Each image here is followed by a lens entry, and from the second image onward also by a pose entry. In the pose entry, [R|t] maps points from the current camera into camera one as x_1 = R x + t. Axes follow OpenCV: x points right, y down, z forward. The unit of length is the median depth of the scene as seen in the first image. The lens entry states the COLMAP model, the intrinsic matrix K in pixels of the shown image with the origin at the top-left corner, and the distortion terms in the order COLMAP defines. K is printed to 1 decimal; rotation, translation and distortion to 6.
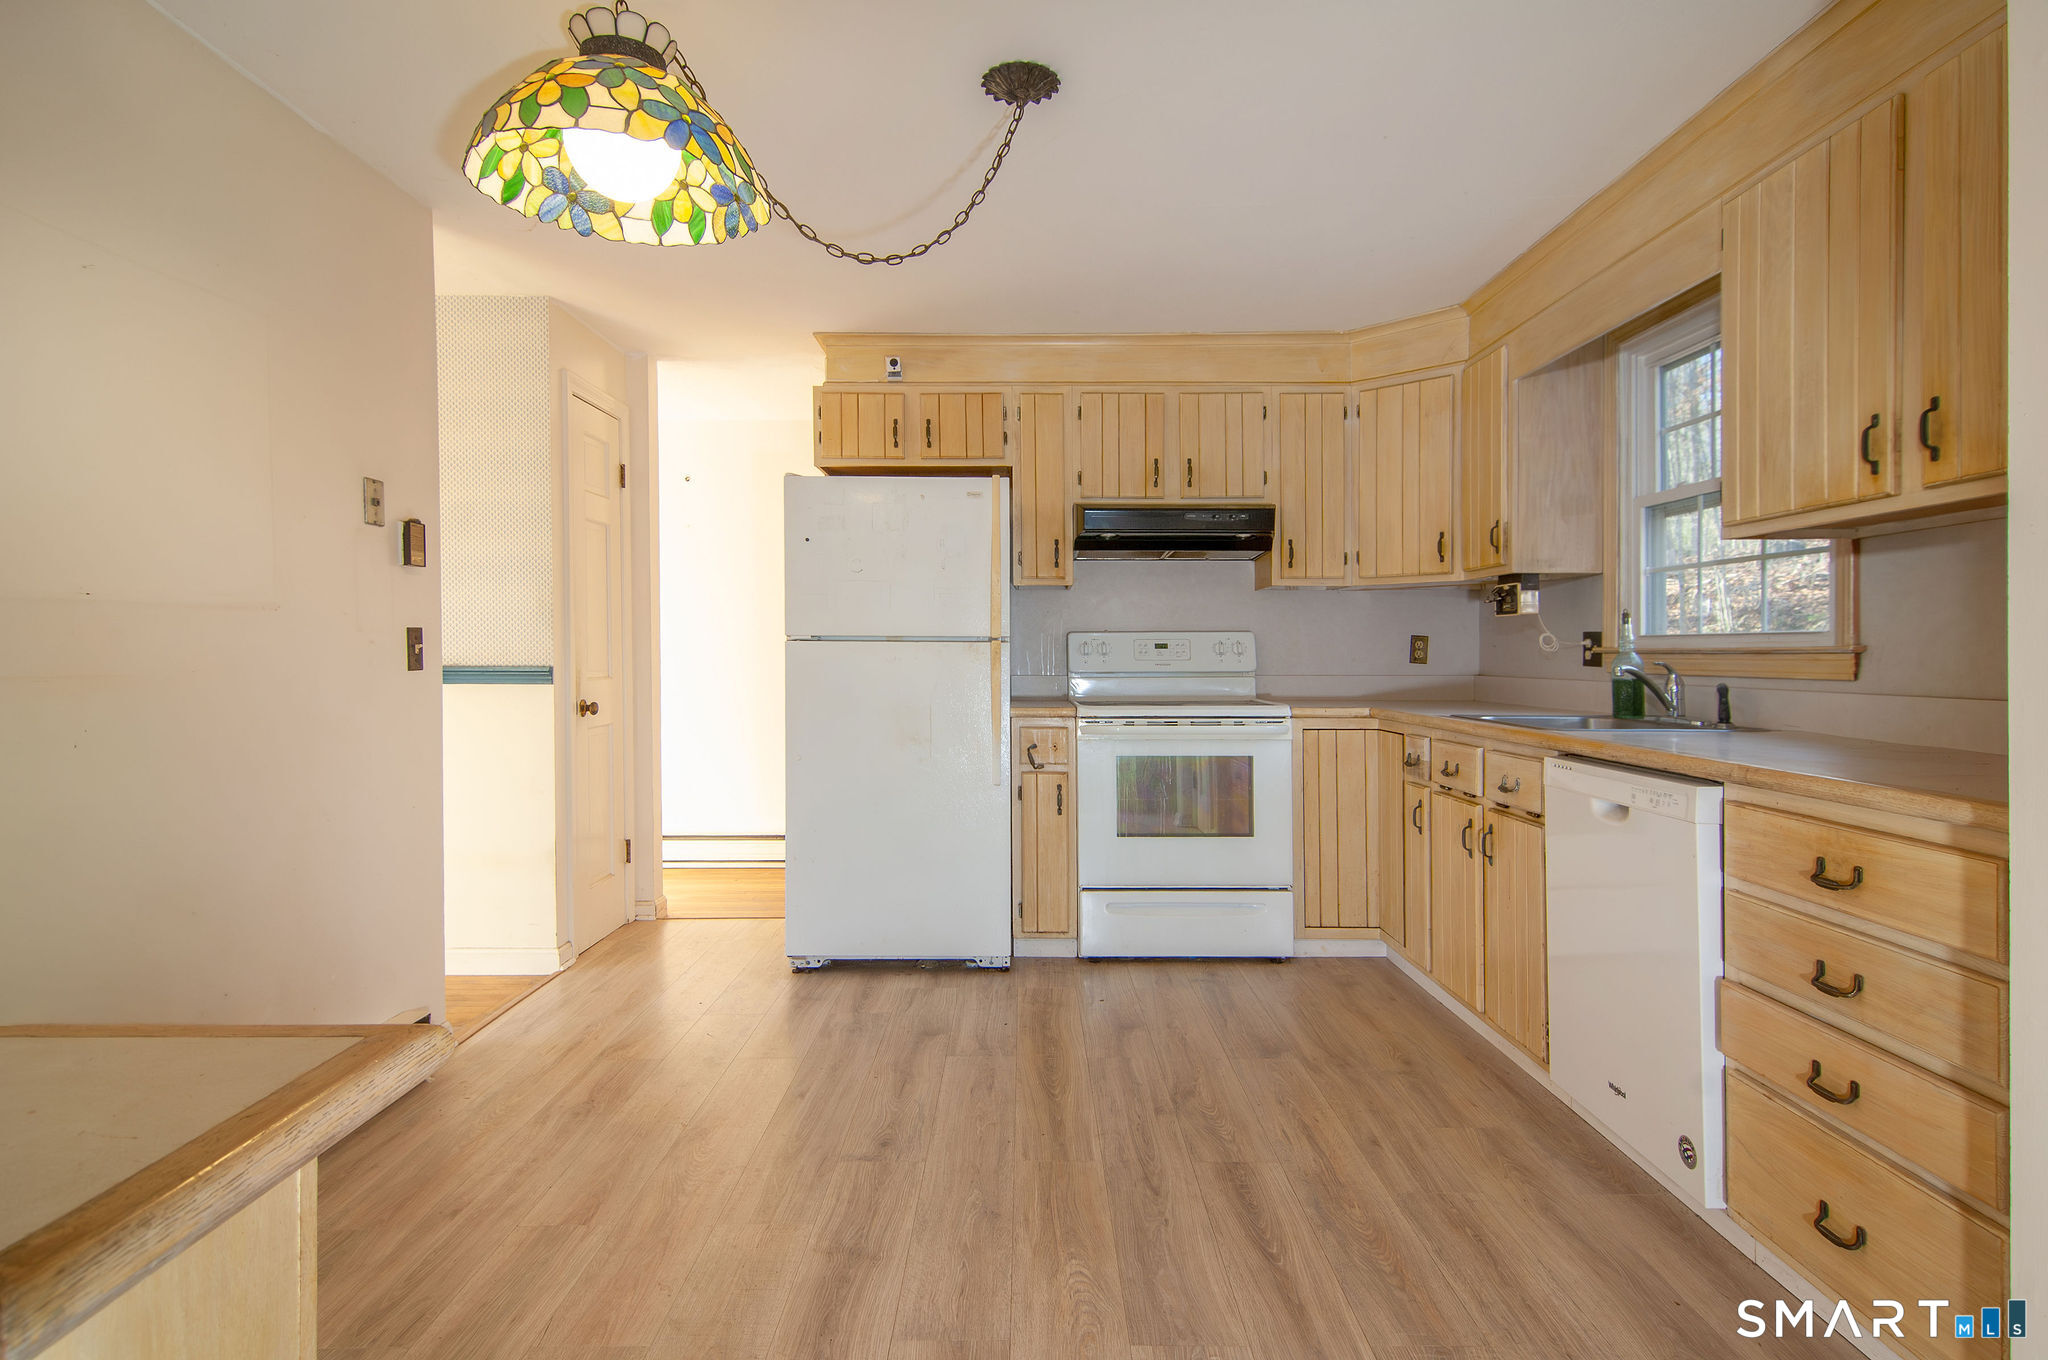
lens RADIAL K [[1125.0, 0, 1015.4], [0, 1125.0, 669.1], [0, 0, 1]] dist [-0.008284, -0.007932]
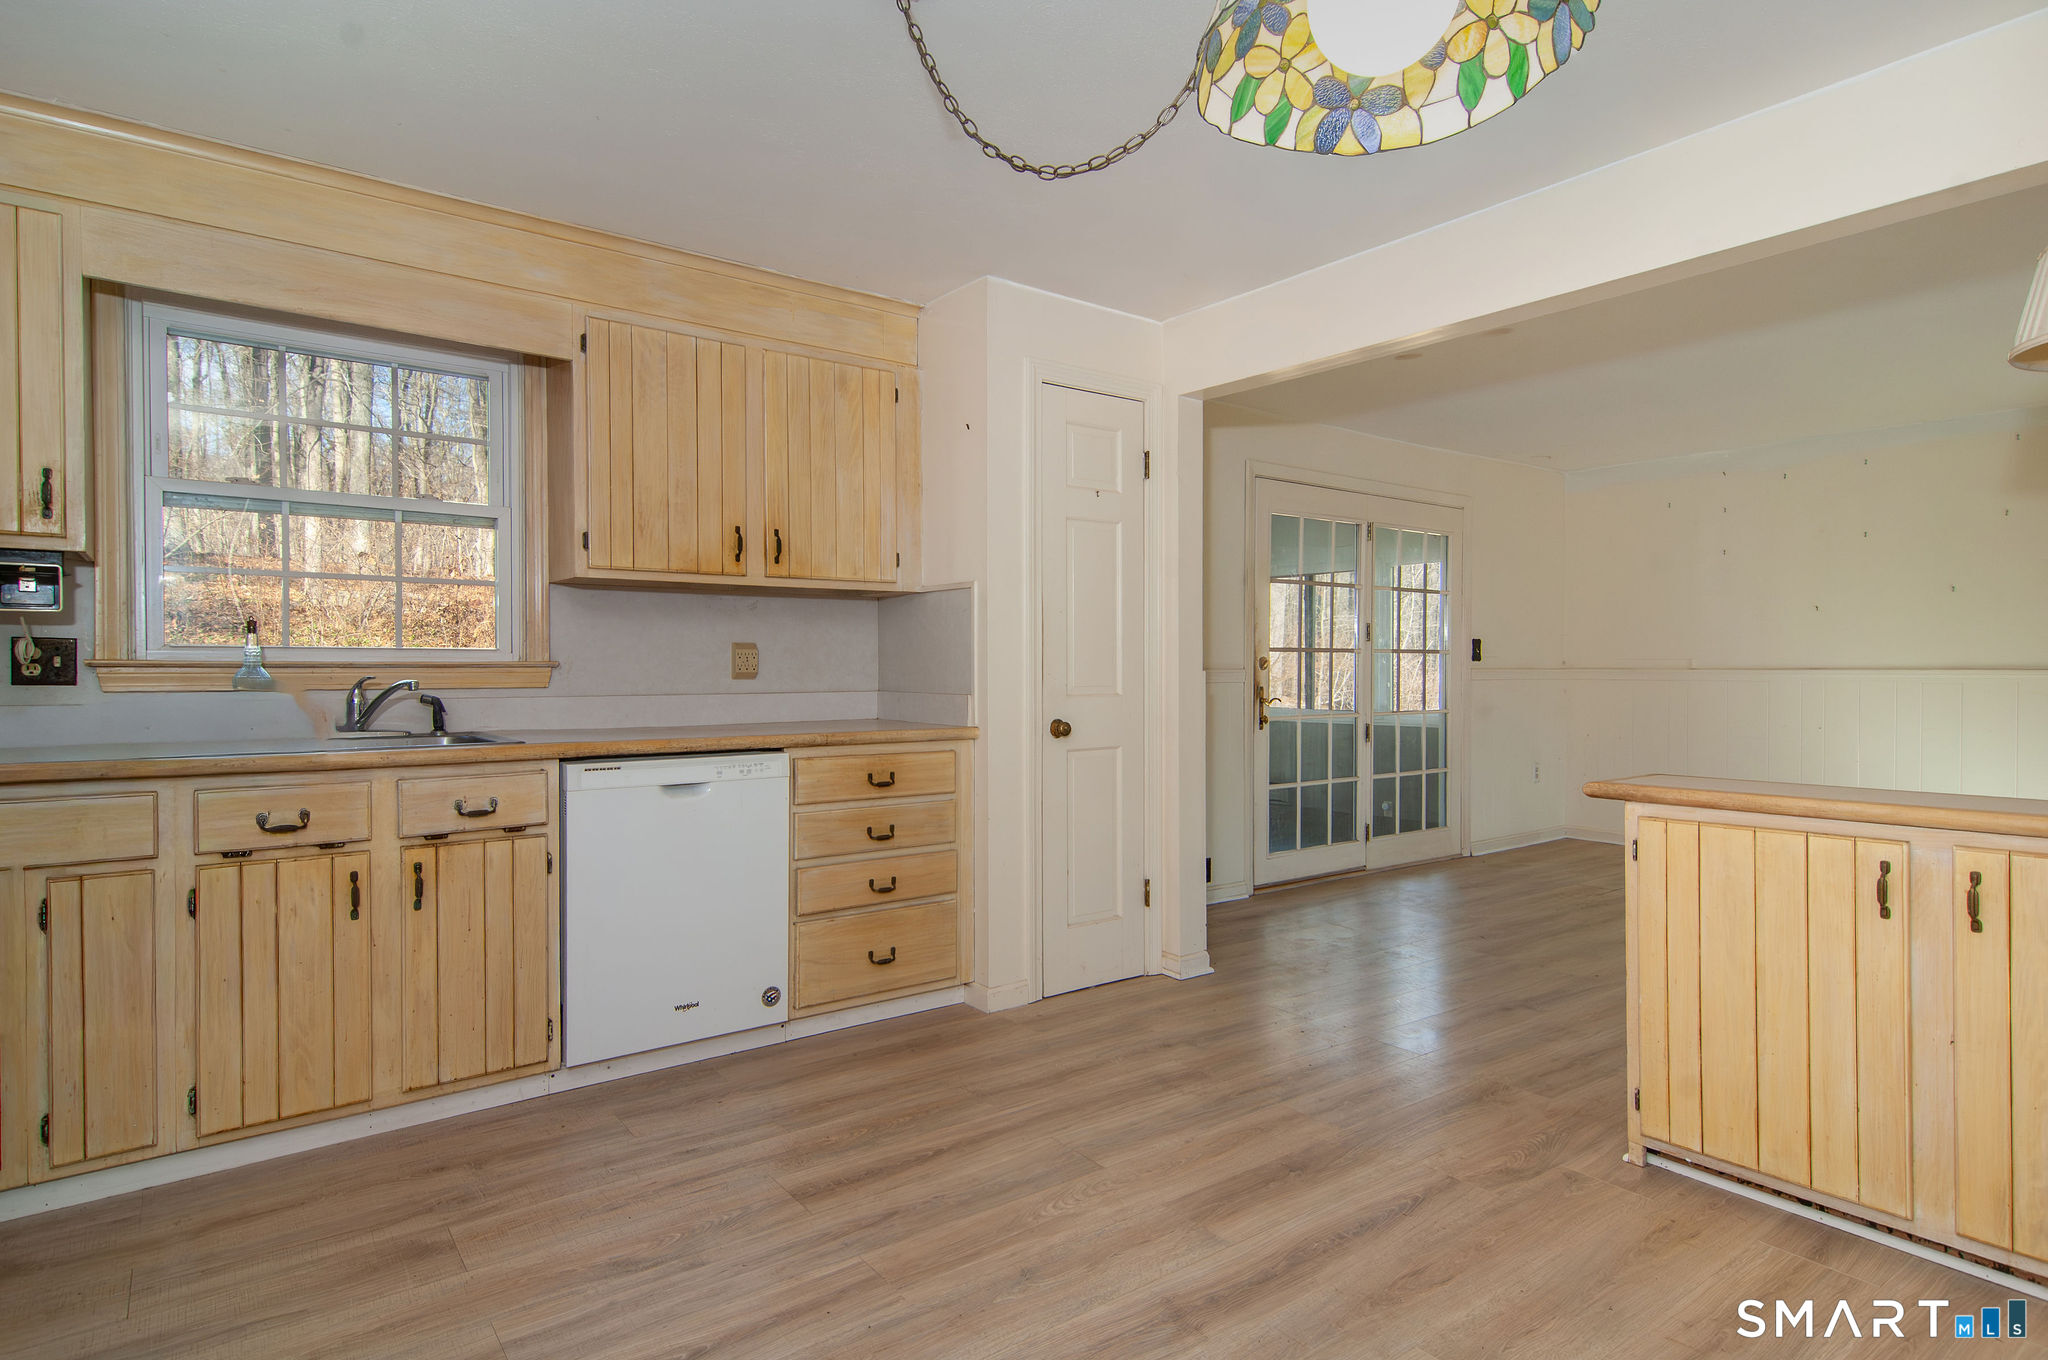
lens RADIAL K [[1125.0, 0, 1012.5], [0, 1125.0, 665.9], [0, 0, 1]] dist [-0.008284, -0.007932]
pose [[-0.630342, -0.002868, 0.776312, -0.751624], [0.011673, 0.999845, 0.013172, -0.030164], [-0.776230, 0.017364, -0.630211, 1.627149]]
